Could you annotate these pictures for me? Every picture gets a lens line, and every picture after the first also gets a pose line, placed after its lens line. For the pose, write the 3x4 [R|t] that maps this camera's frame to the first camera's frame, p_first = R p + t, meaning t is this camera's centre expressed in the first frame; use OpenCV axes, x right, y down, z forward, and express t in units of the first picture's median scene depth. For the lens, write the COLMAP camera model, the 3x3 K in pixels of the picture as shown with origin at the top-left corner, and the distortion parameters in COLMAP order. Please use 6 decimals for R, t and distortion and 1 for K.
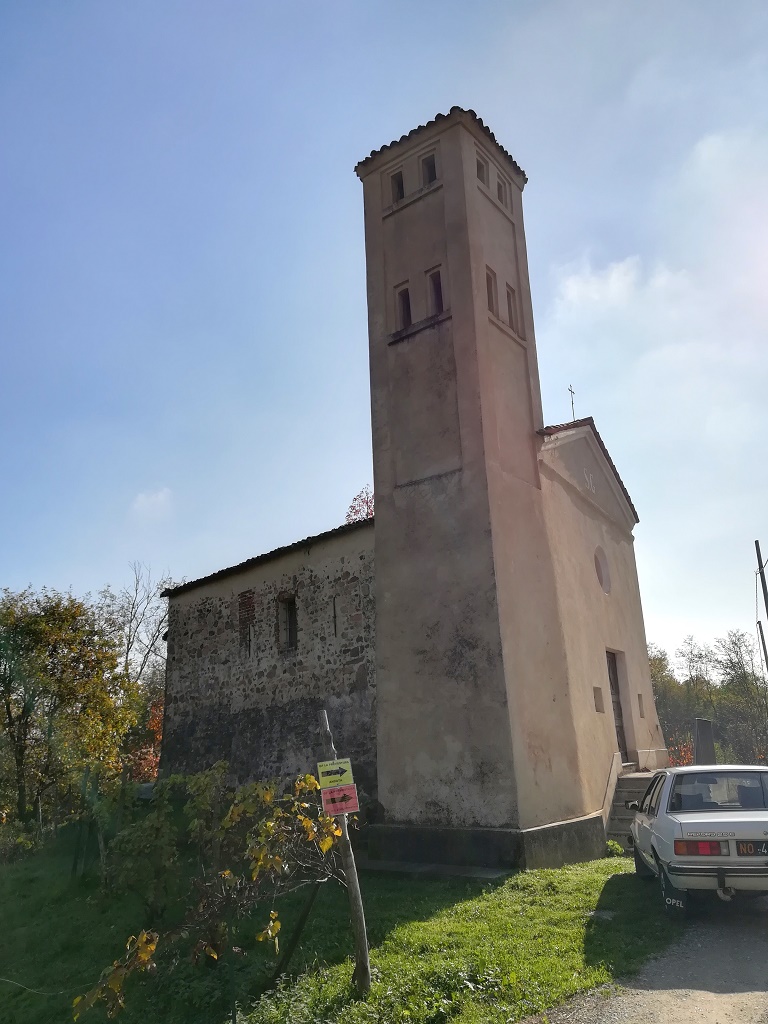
lens RADIAL K [[830.3, 0, 384.6], [0, 830.3, 515.0], [0, 0, 1]] dist [0.045874, -0.002796]
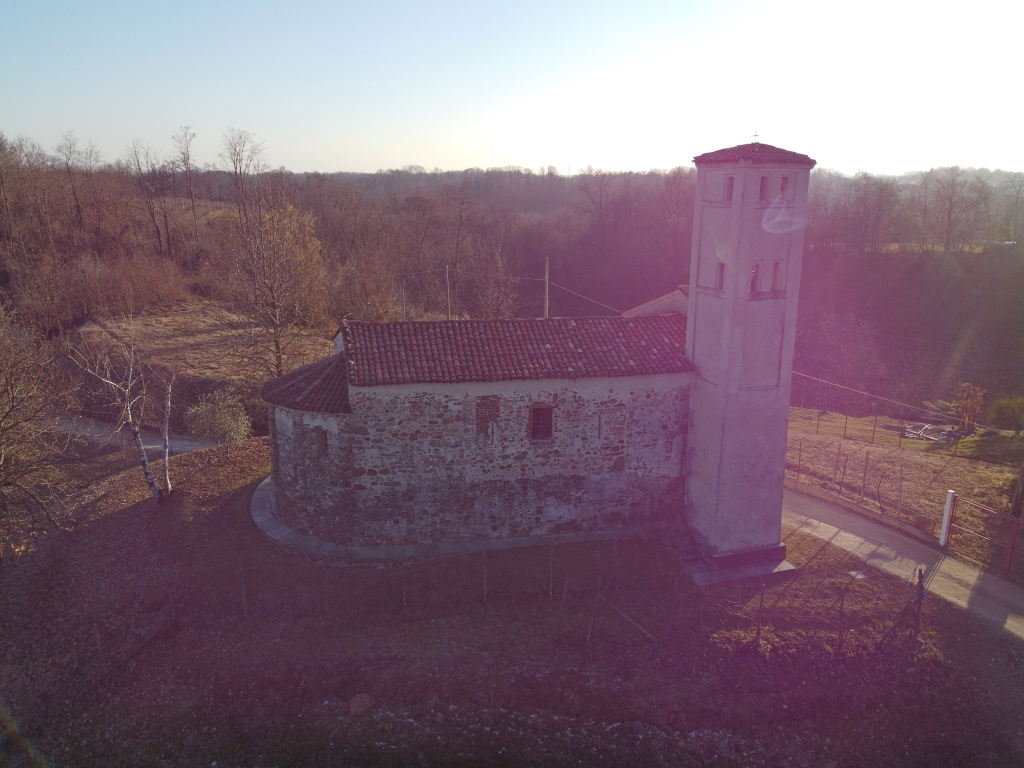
lens RADIAL K [[747.6, 0, 506.8], [0, 747.6, 382.7], [0, 0, 1]] dist [0.020987, -0.013996]
pose [[0.508318, -0.184817, 0.841104, -1.205895], [-0.267884, 0.894308, 0.358402, -0.370061], [-0.818445, -0.407500, 0.405083, 0.584399]]
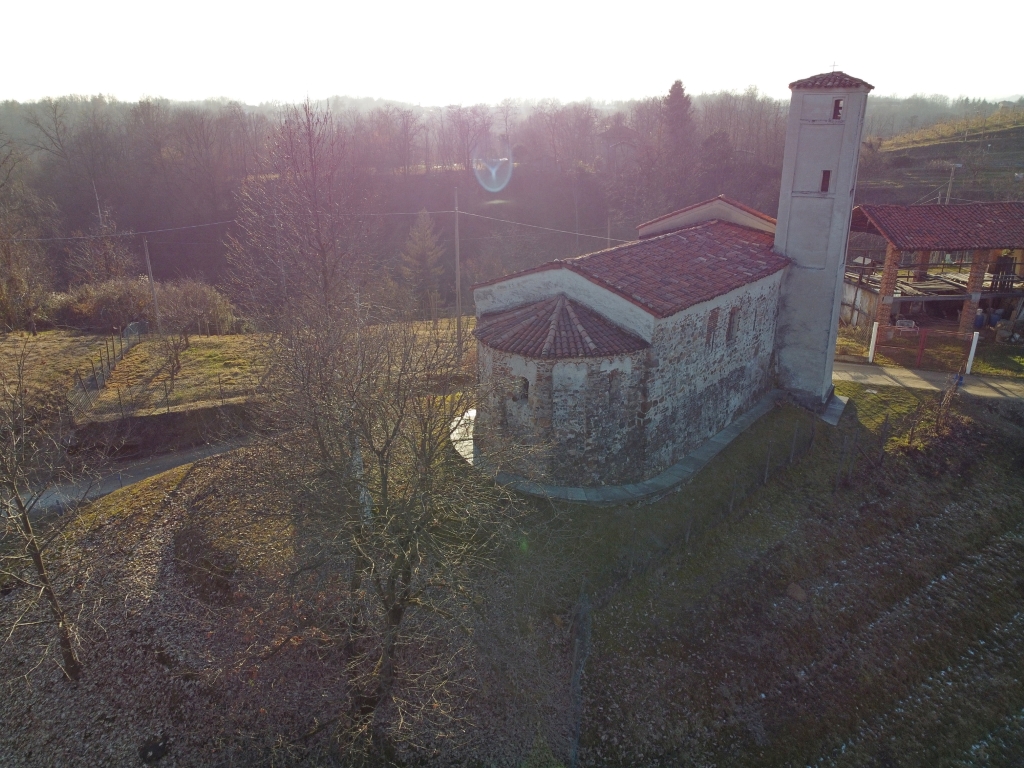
lens RADIAL K [[747.6, 0, 502.1], [0, 747.6, 378.0], [0, 0, 1]] dist [0.020987, -0.013996]
pose [[-0.166374, -0.294821, 0.940957, -1.419228], [-0.268954, 0.931643, 0.244348, -0.007030], [-0.948675, -0.212421, -0.234295, 1.752094]]
